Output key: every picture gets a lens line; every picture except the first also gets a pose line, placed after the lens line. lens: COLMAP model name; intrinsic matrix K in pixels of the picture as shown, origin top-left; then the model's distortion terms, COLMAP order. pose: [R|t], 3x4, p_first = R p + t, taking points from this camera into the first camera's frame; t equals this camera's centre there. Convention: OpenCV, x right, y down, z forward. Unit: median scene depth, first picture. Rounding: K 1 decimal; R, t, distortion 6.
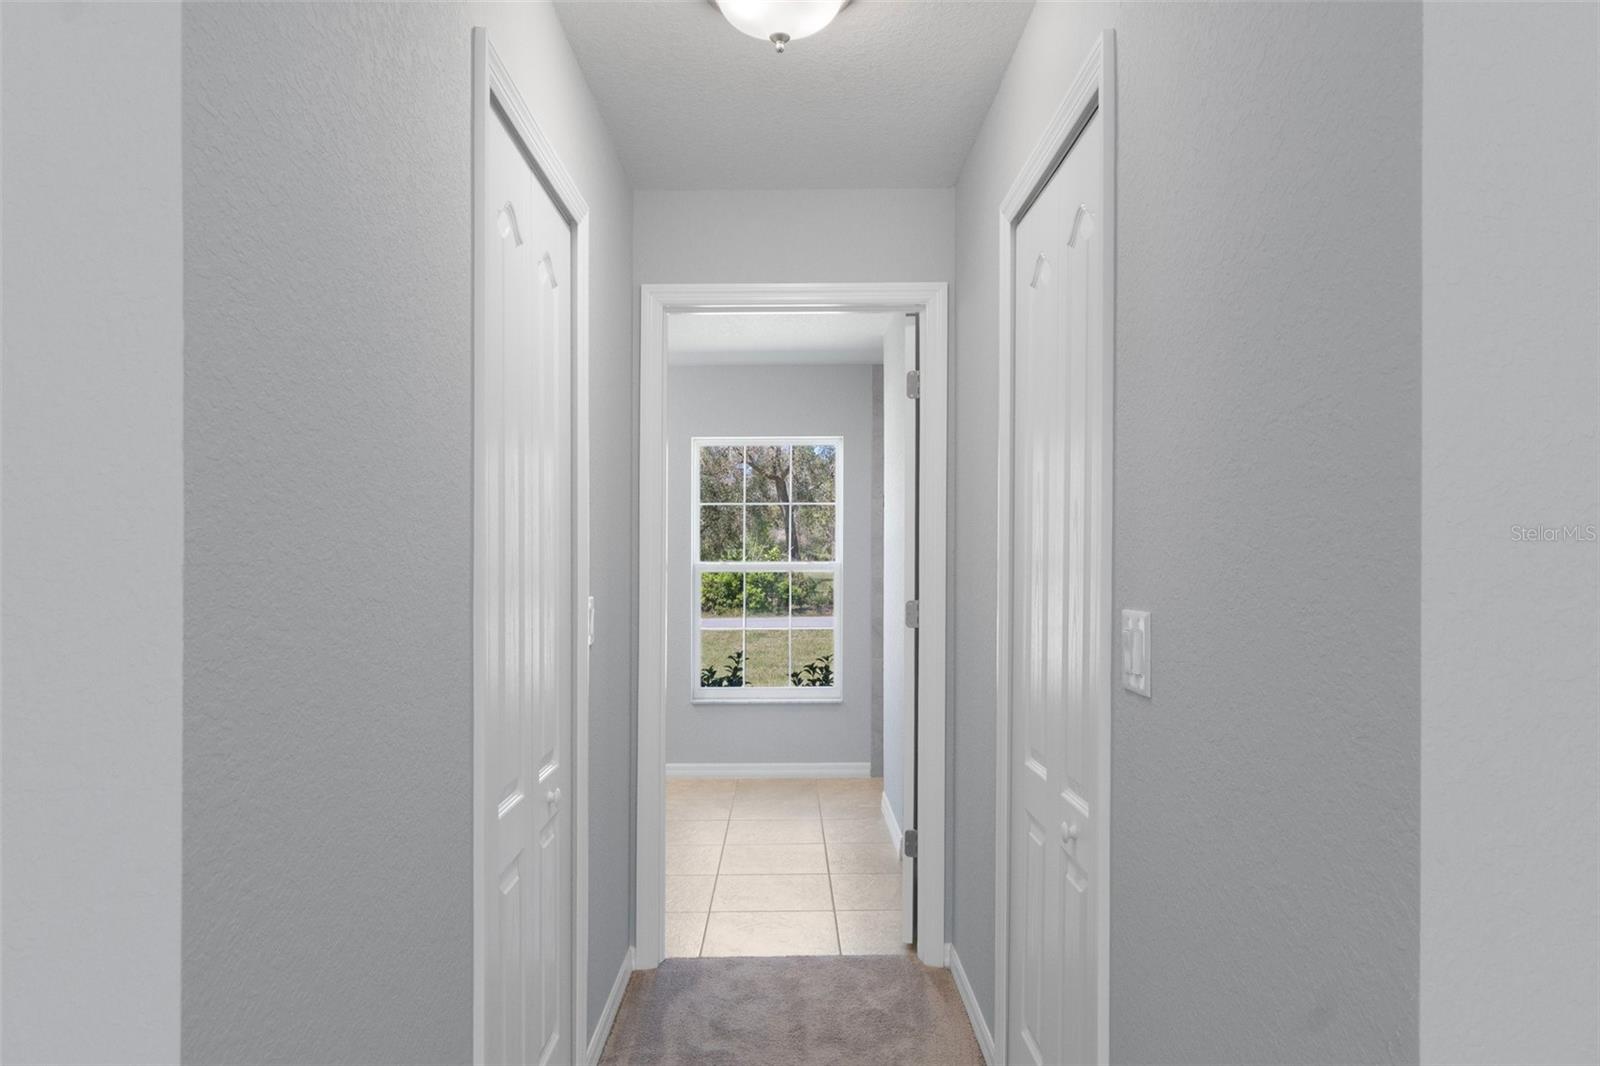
lens RADIAL K [[1039.2, 0, 799.9], [0, 1039.2, 540.6], [0, 0, 1]] dist [0.025340, -0.006634]
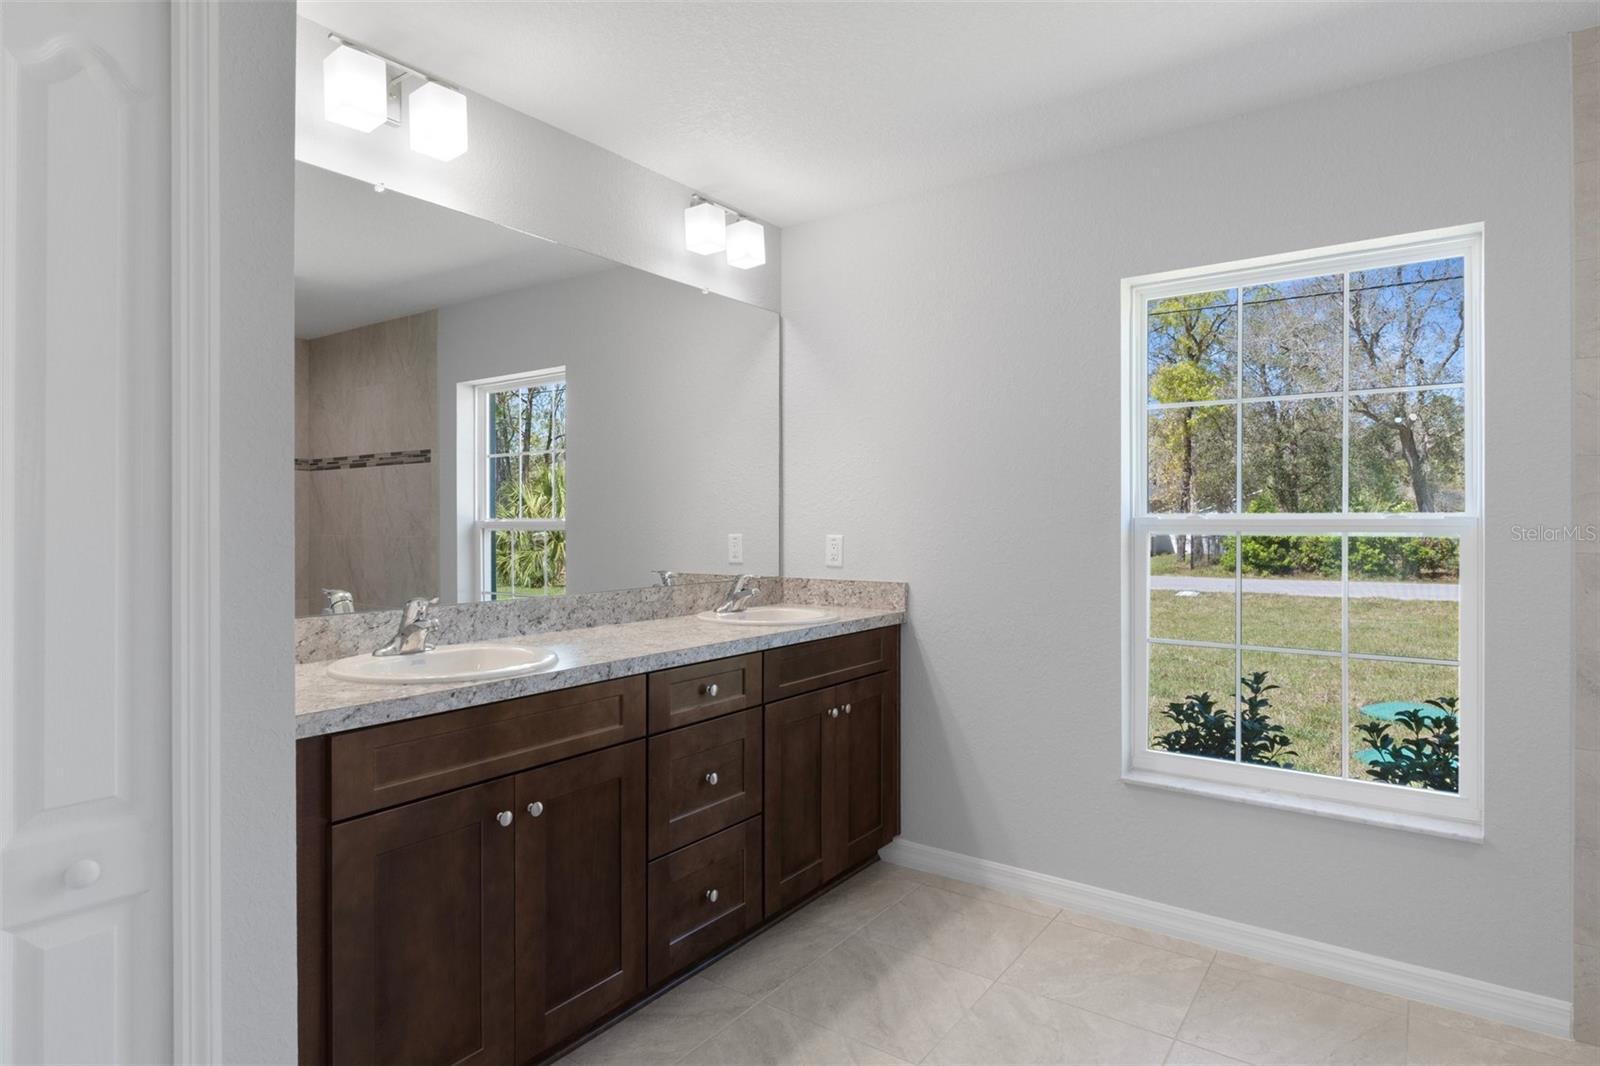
lens RADIAL K [[875.0, 0, 797.6], [0, 875.0, 507.6], [0, 0, 1]] dist [-0.000821, -0.001243]
pose [[0.806647, -0.003246, -0.591025, 0.021571], [0.007513, 0.999960, 0.004762, 0.011673], [0.590986, -0.008282, 0.806639, 0.458836]]
